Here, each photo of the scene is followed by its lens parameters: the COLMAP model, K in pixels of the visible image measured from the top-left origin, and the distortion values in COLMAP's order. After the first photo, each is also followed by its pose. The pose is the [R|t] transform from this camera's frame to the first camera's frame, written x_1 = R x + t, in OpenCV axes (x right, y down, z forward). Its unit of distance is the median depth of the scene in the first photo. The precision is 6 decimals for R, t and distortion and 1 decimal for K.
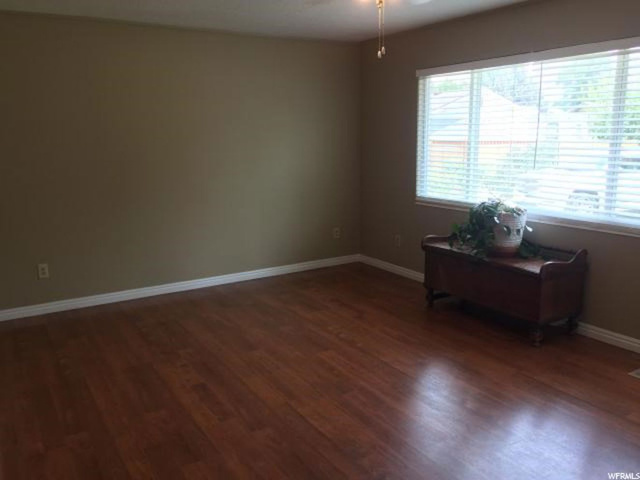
lens RADIAL K [[547.8, 0, 320.0], [0, 547.8, 240.0], [0, 0, 1]] dist [0.035519, -0.005514]
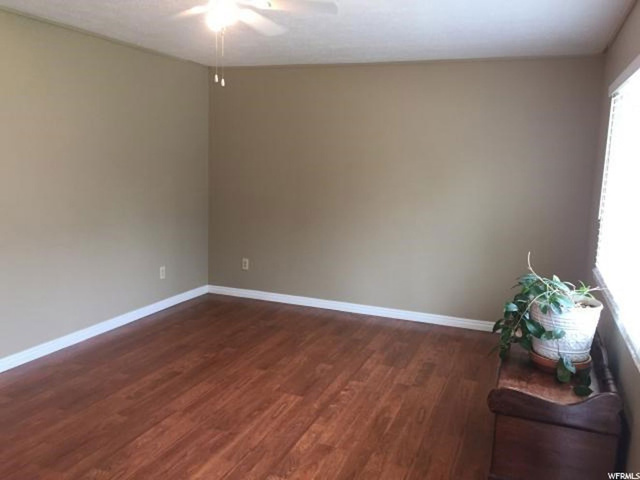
lens RADIAL K [[547.8, 0, 320.0], [0, 547.8, 240.0], [0, 0, 1]] dist [0.035519, -0.005514]
pose [[0.590822, 0.149715, -0.792790, 0.739337], [-0.194563, 0.980071, 0.040085, -0.102425], [0.782991, 0.130564, 0.608176, 0.434017]]
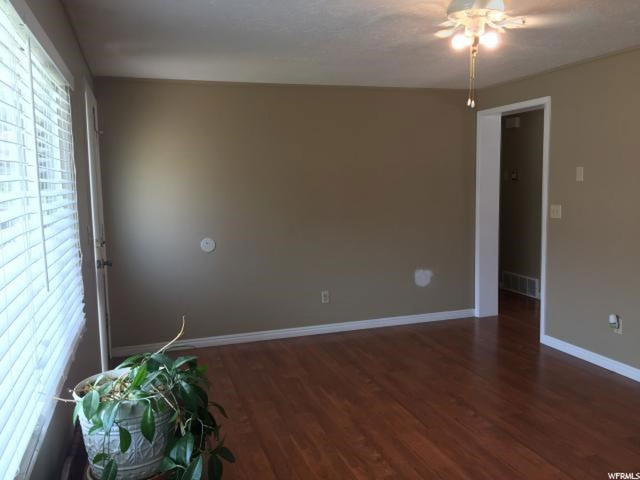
lens RADIAL K [[547.8, 0, 320.0], [0, 547.8, 240.0], [0, 0, 1]] dist [0.035519, -0.005514]
pose [[-0.972409, 0.002343, 0.233270, 0.109009], [0.072585, 0.953352, 0.293005, -0.300214], [-0.221702, 0.301853, -0.927218, 1.483011]]
